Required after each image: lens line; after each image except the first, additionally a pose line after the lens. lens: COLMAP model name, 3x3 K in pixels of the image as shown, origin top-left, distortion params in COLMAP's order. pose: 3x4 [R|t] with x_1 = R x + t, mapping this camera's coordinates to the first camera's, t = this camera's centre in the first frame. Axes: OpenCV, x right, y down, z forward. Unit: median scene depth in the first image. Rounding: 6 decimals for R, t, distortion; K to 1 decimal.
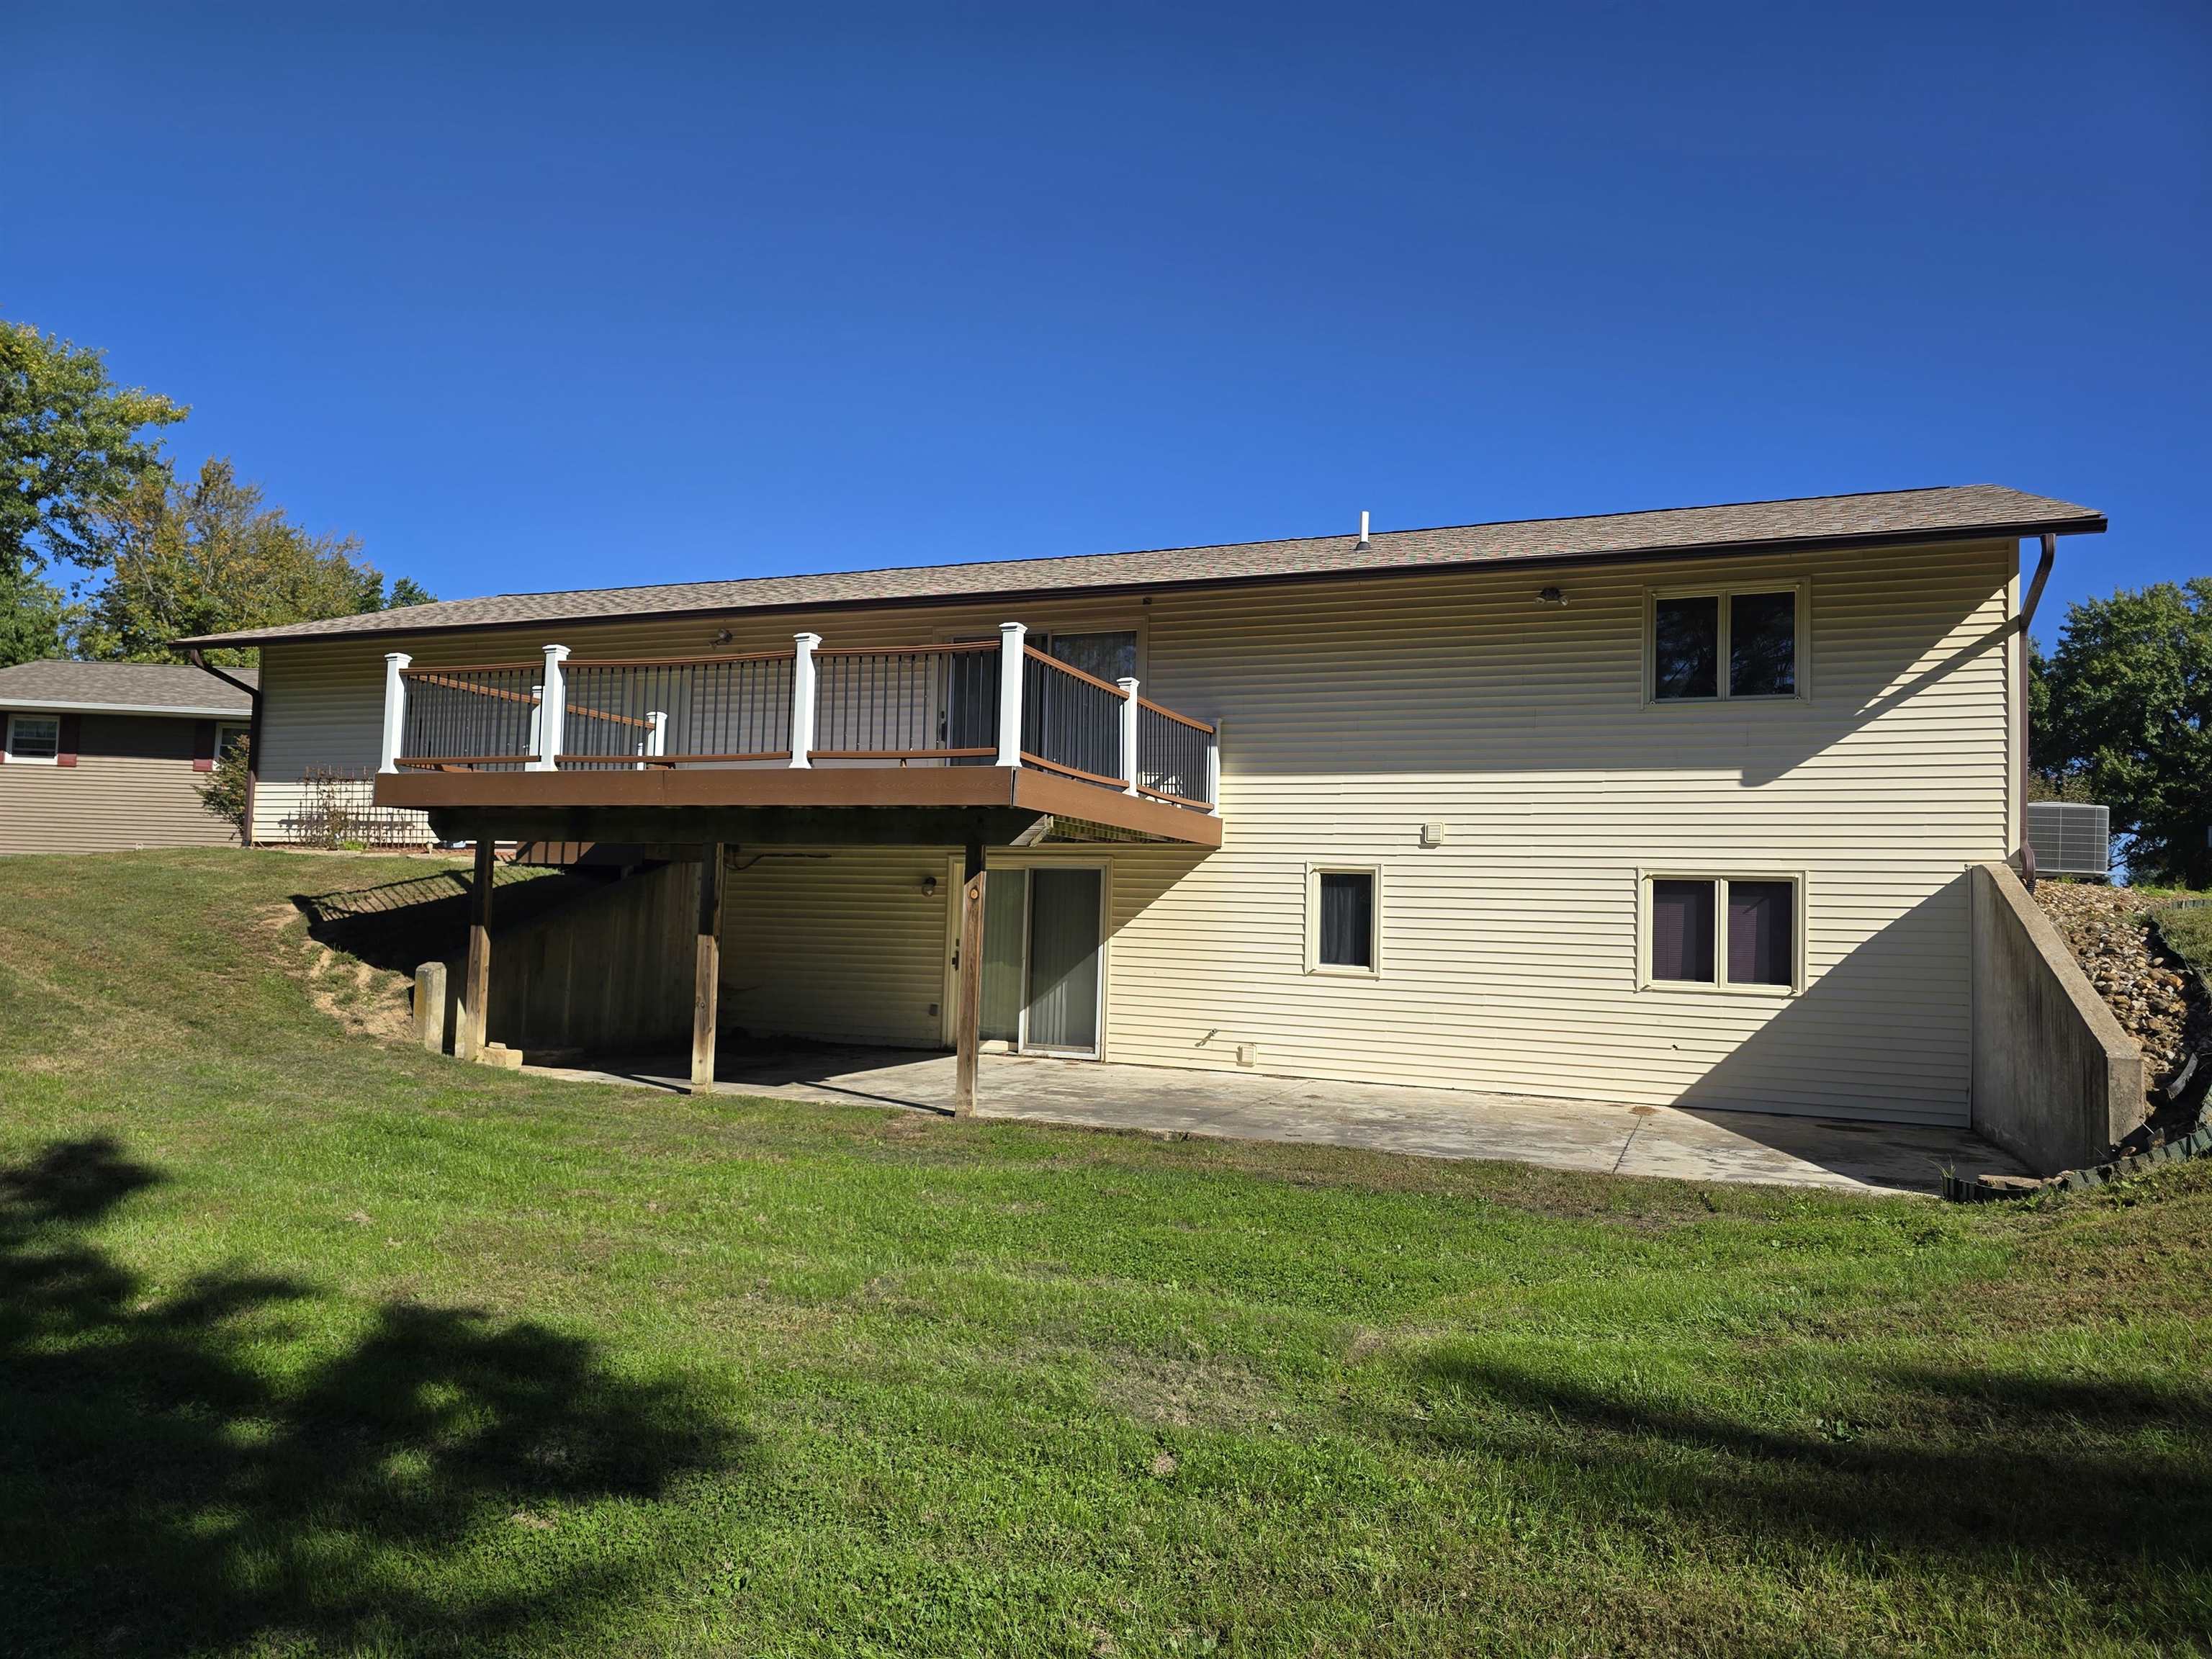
lens RADIAL K [[1479.4, 0, 1107.7], [0, 1479.4, 825.3], [0, 0, 1]] dist [0.064158, -0.057036]
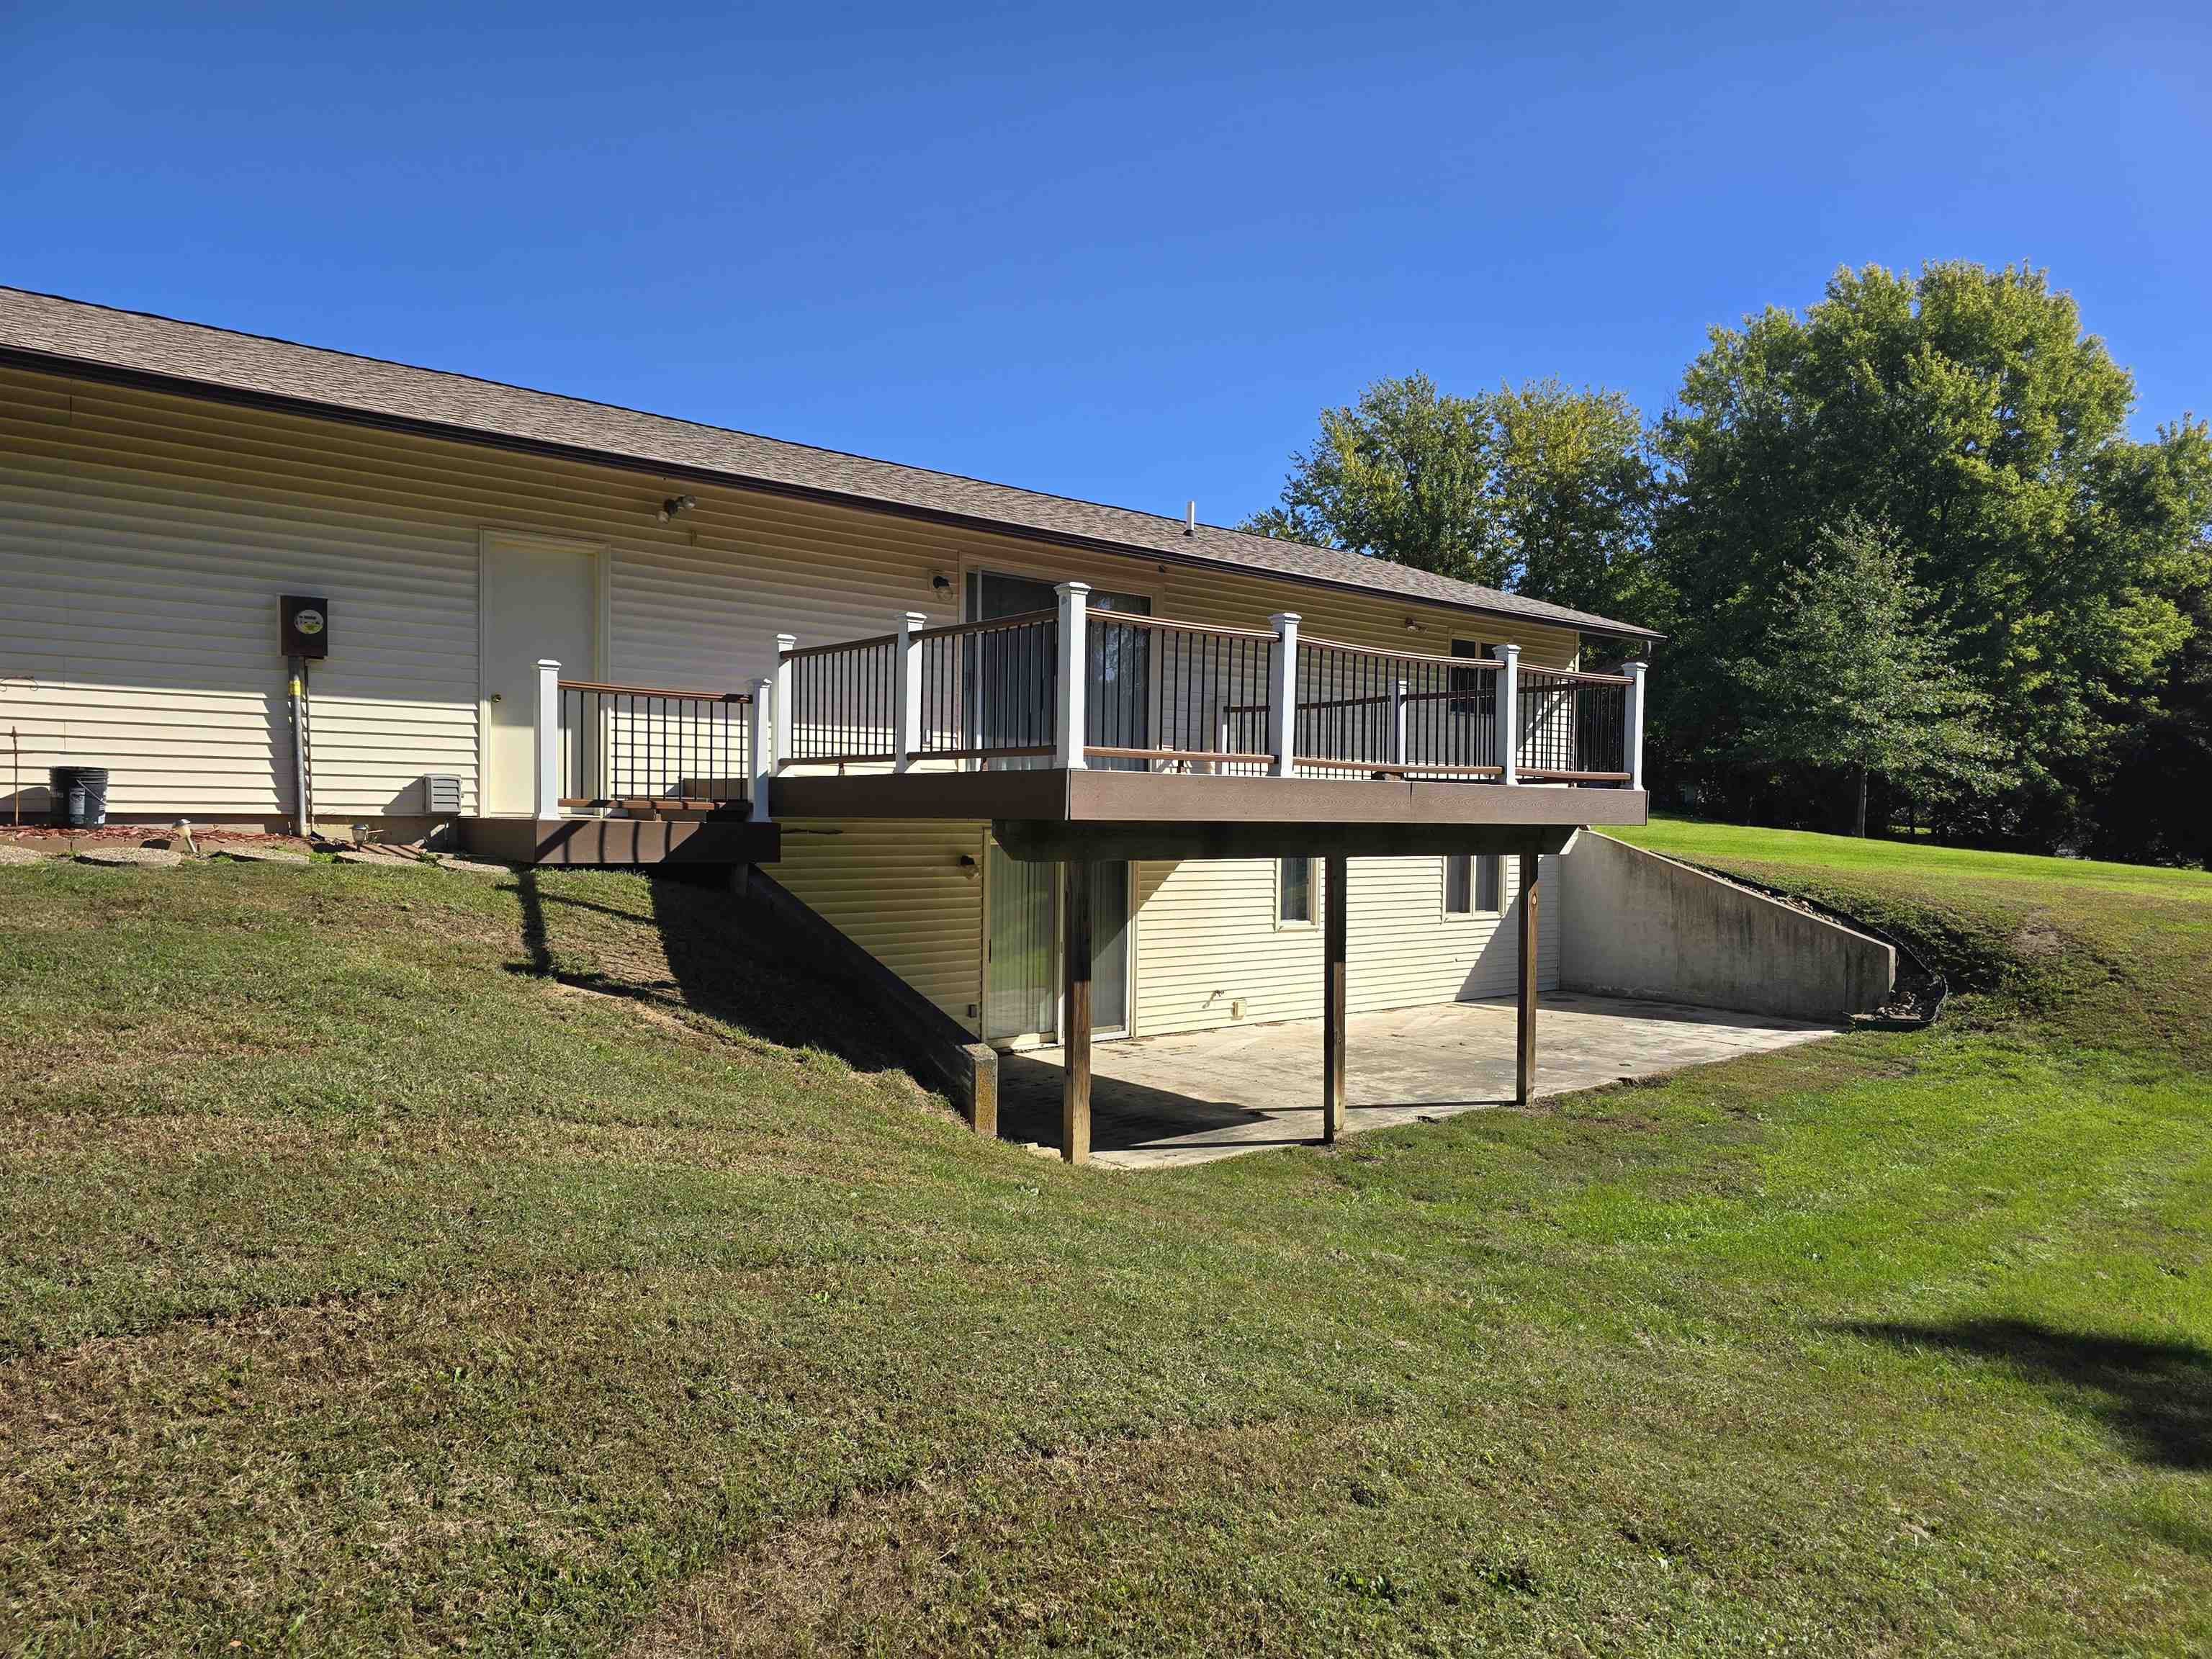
lens RADIAL K [[1479.4, 0, 1102.1], [0, 1479.4, 832.0], [0, 0, 1]] dist [0.064158, -0.057036]
pose [[0.439936, -0.035779, 0.897316, -0.974985], [-0.058872, 0.995907, 0.068574, -0.047193], [-0.896097, -0.082995, 0.436029, 0.656664]]
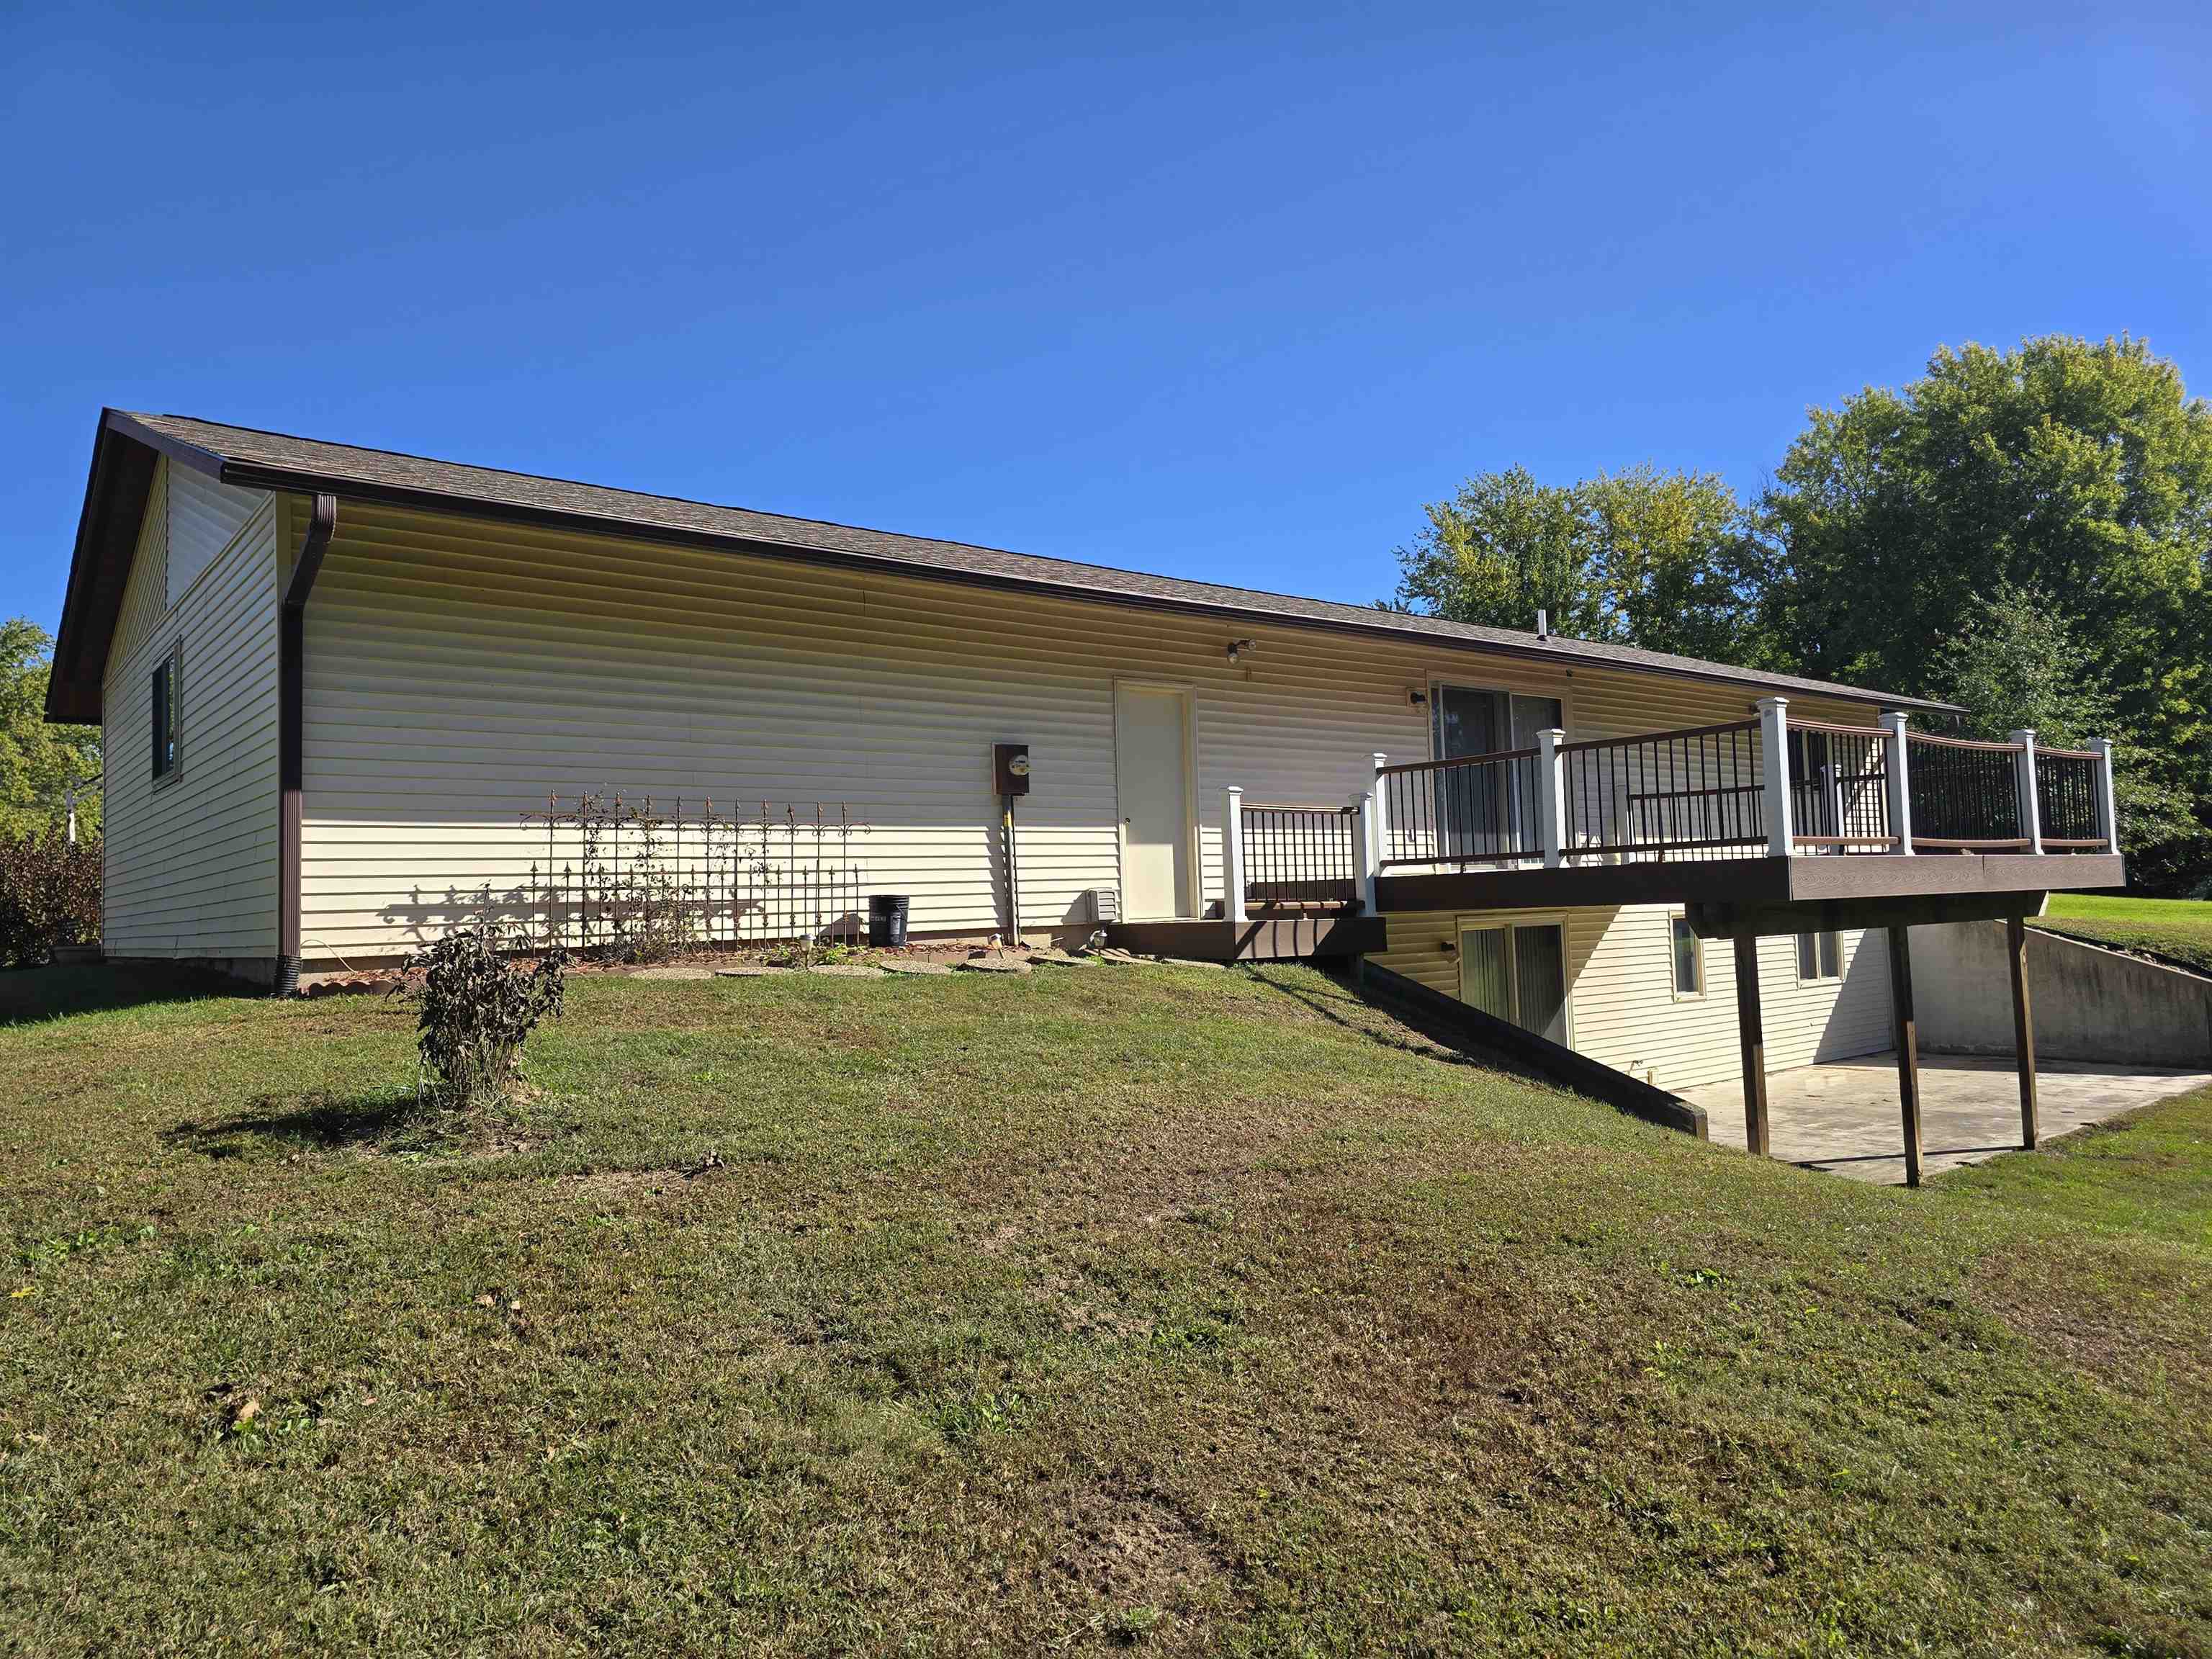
lens RADIAL K [[1479.4, 0, 1088.9], [0, 1479.4, 807.1], [0, 0, 1]] dist [0.064158, -0.057036]
pose [[0.466972, 0.014347, 0.884155, -1.218281], [-0.010693, 0.999887, -0.010577, -0.043217], [-0.884207, -0.004515, 0.467073, 0.886973]]
